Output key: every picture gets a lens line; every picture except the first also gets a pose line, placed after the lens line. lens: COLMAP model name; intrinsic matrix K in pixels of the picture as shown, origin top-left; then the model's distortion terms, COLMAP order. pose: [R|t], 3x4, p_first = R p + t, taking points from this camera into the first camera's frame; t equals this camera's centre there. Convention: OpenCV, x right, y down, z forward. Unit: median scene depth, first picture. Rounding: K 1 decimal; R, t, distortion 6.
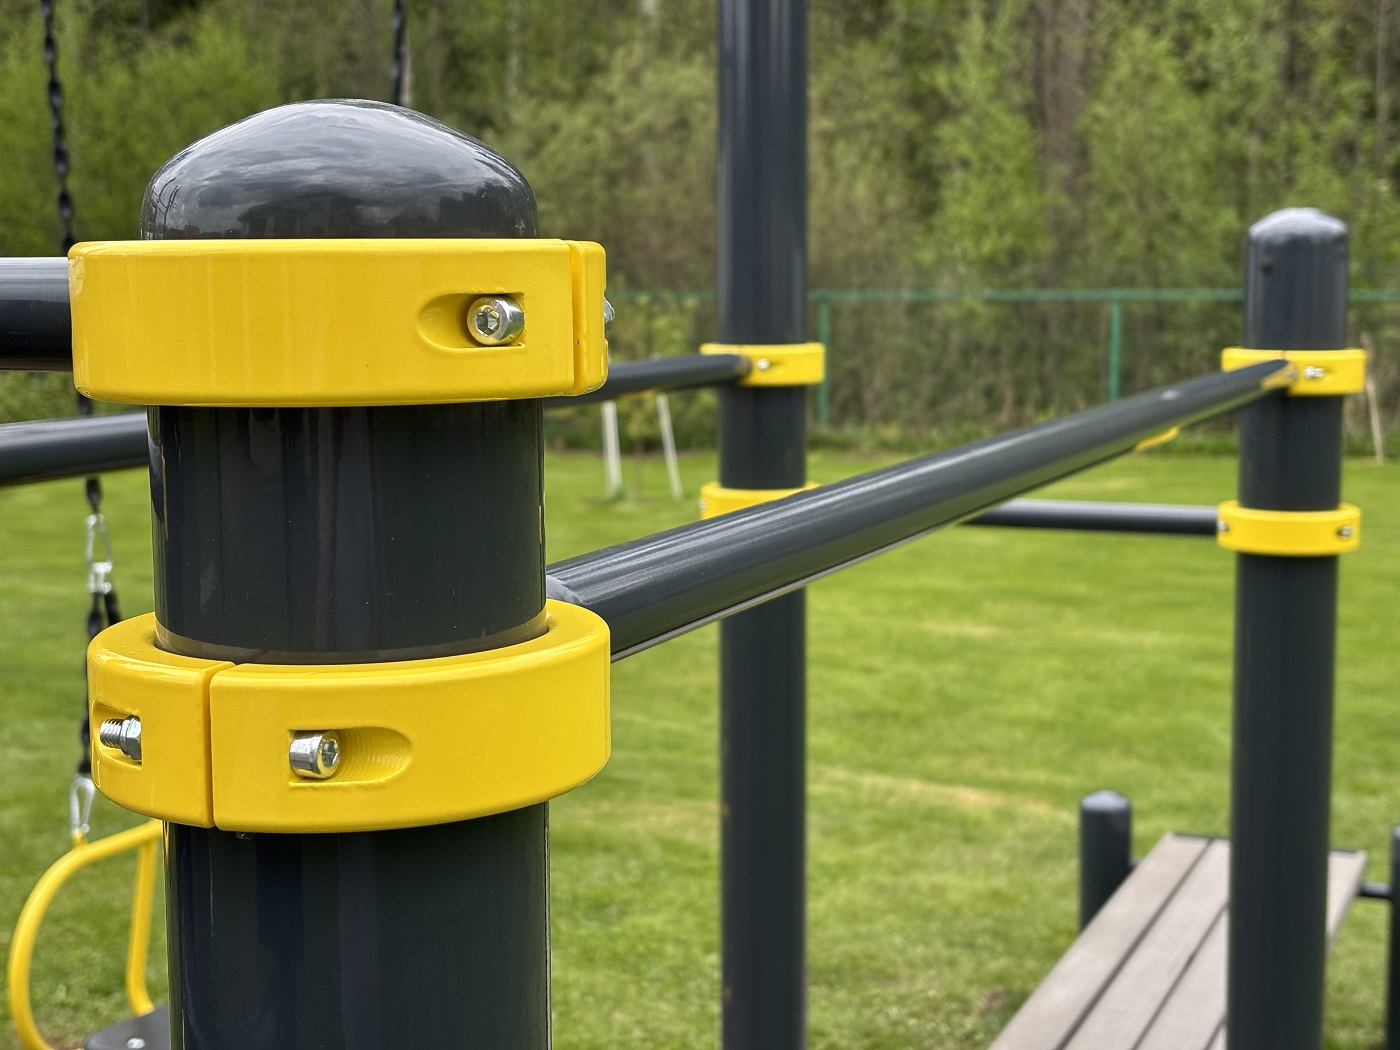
lens RADIAL K [[2140.5, 0, 700.0], [0, 2140.5, 525.0], [0, 0, 1]] dist [0.257651, -0.874067]
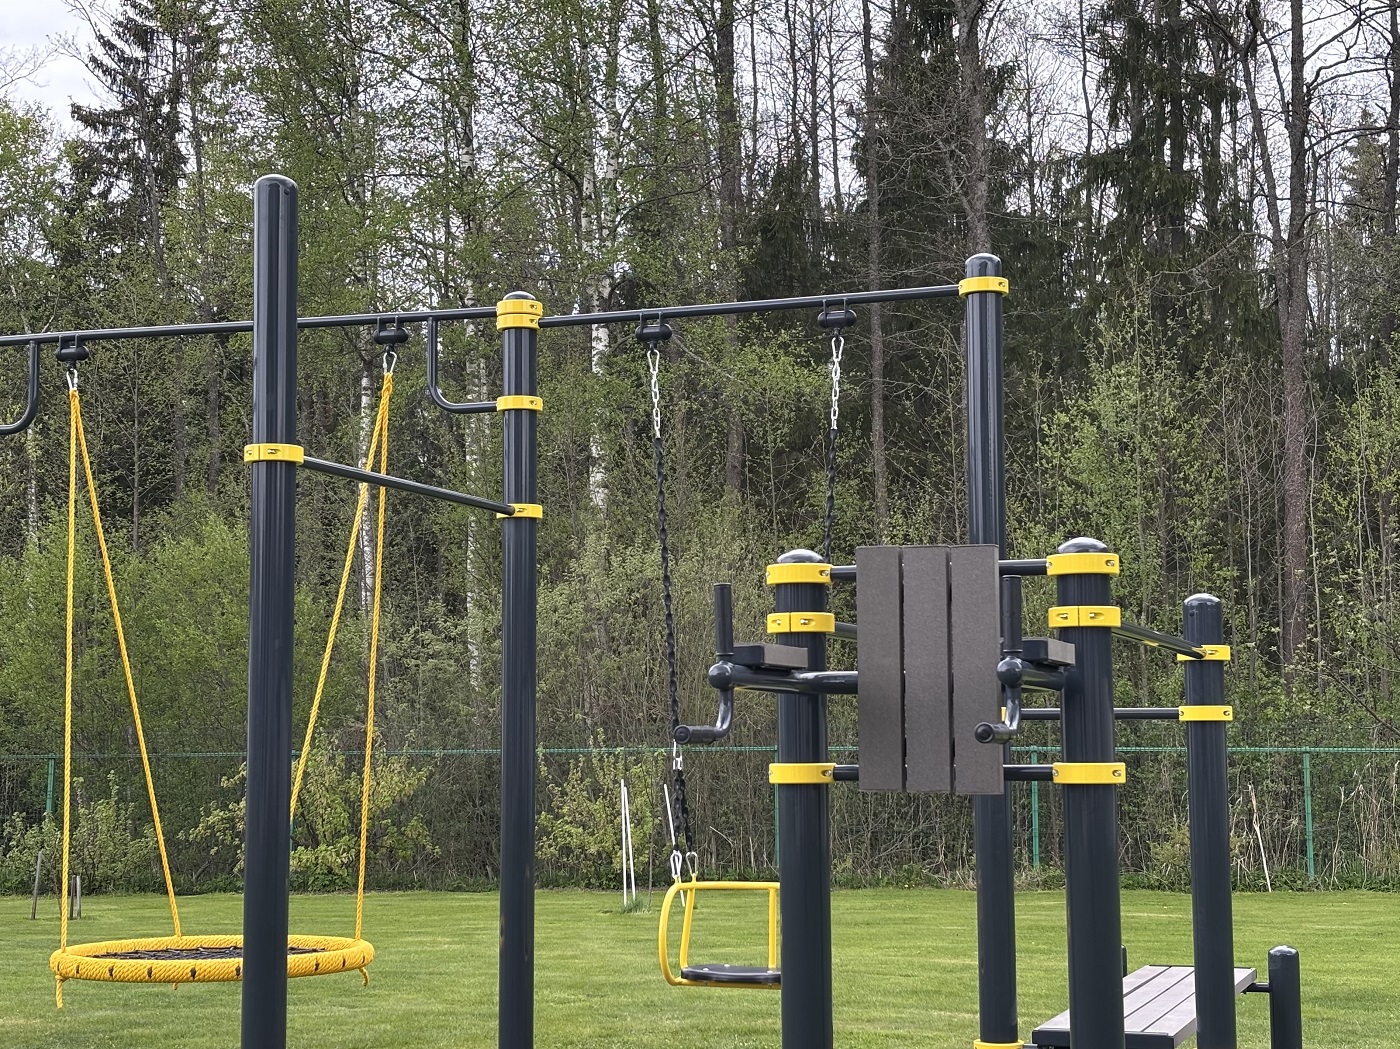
lens RADIAL K [[2140.5, 0, 700.0], [0, 2140.5, 524.5], [0, 0, 1]] dist [0.257651, -0.874067]
pose [[0.998880, 0.006019, 0.046924, -0.049474], [0.004475, 0.975406, -0.220370, 0.037725], [-0.047096, 0.220334, 0.974287, -0.167525]]
